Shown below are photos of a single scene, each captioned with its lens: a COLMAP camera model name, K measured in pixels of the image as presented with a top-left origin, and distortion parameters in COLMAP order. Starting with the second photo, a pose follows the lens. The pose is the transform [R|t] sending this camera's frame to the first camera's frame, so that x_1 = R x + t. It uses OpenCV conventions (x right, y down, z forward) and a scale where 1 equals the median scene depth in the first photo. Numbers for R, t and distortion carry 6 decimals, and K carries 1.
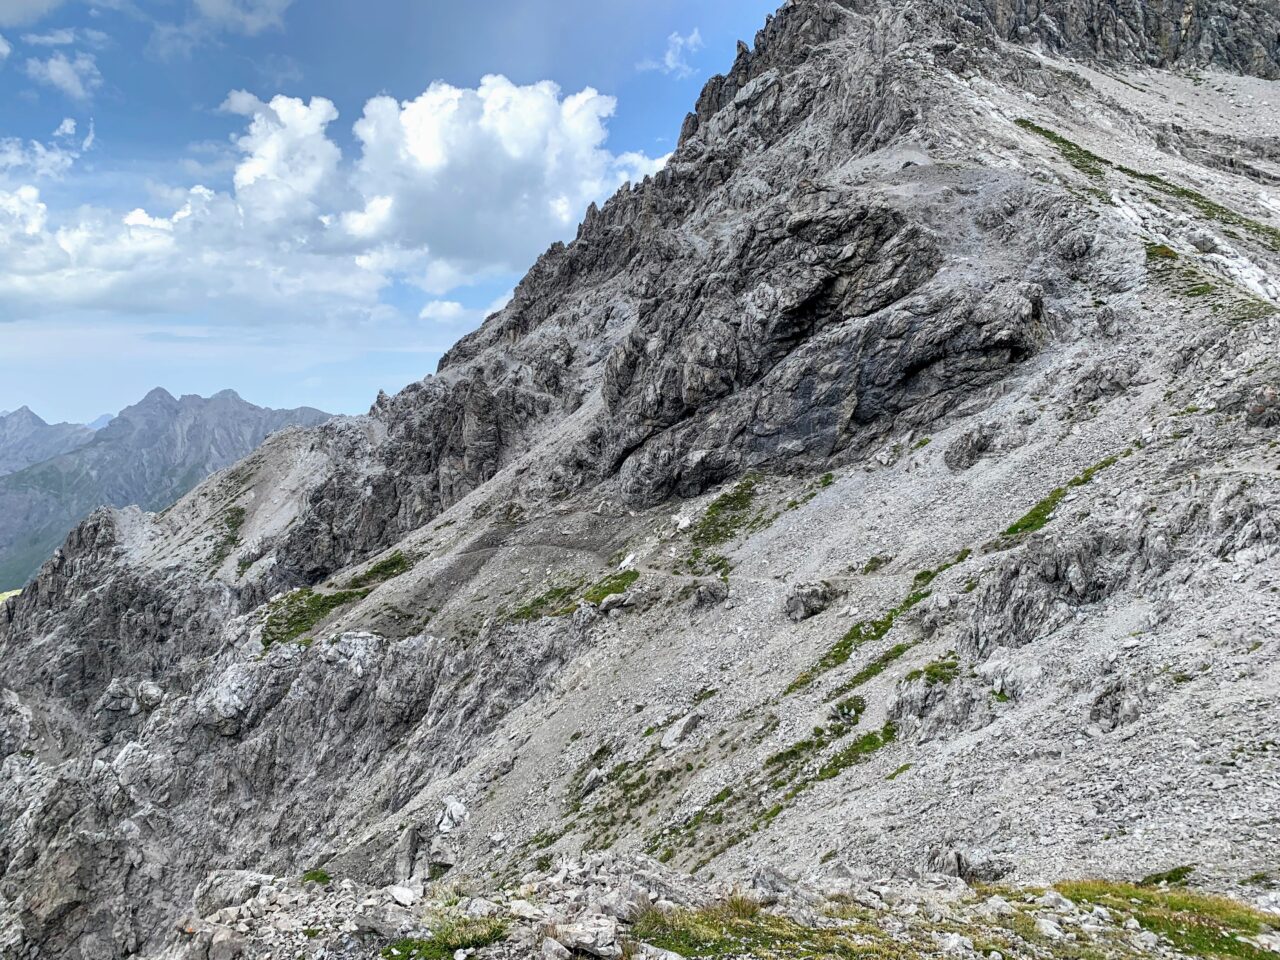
lens RADIAL K [[974.0, 0, 635.1], [0, 974.0, 473.6], [0, 0, 1]] dist [0.080222, -0.137119]
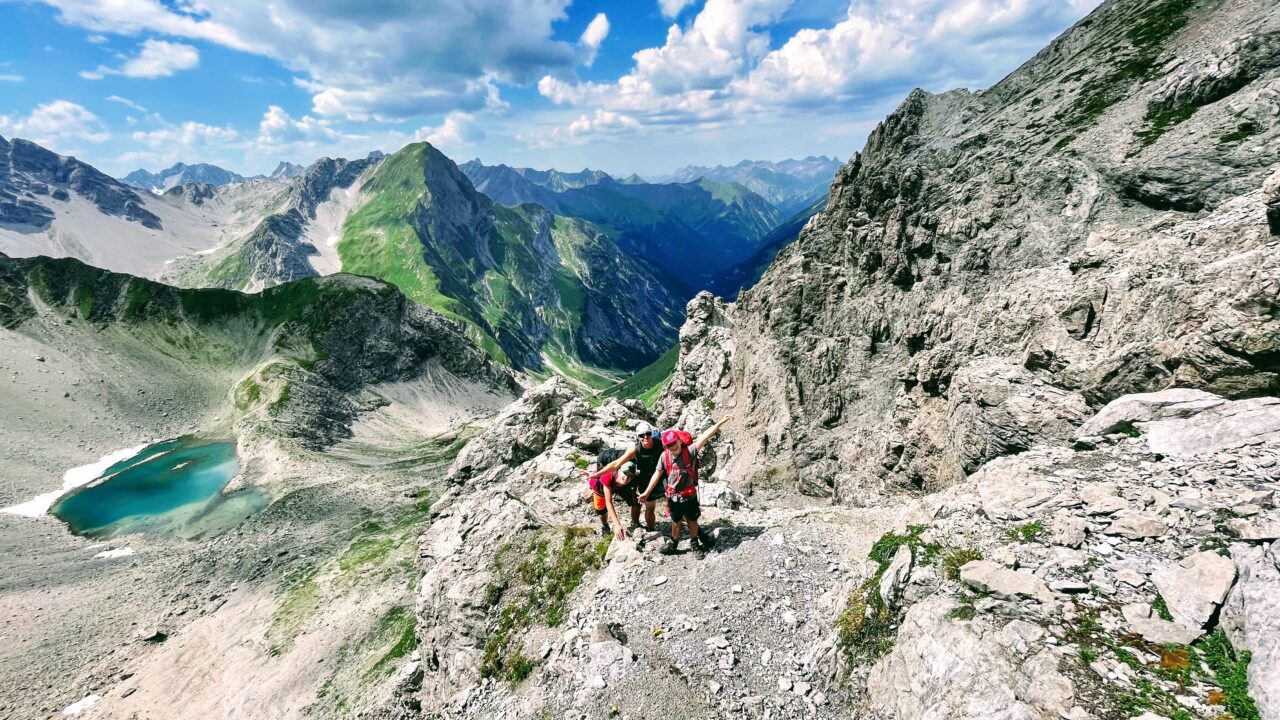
lens RADIAL K [[518.7, 0, 640.0], [0, 518.7, 360.0], [0, 0, 1]] dist [-0.006418, 0.000655]
pose [[0.463638, 0.292990, -0.836180, -0.306483], [-0.011494, 0.945653, 0.324975, 0.119865], [0.885950, -0.141059, 0.441808, 0.741876]]
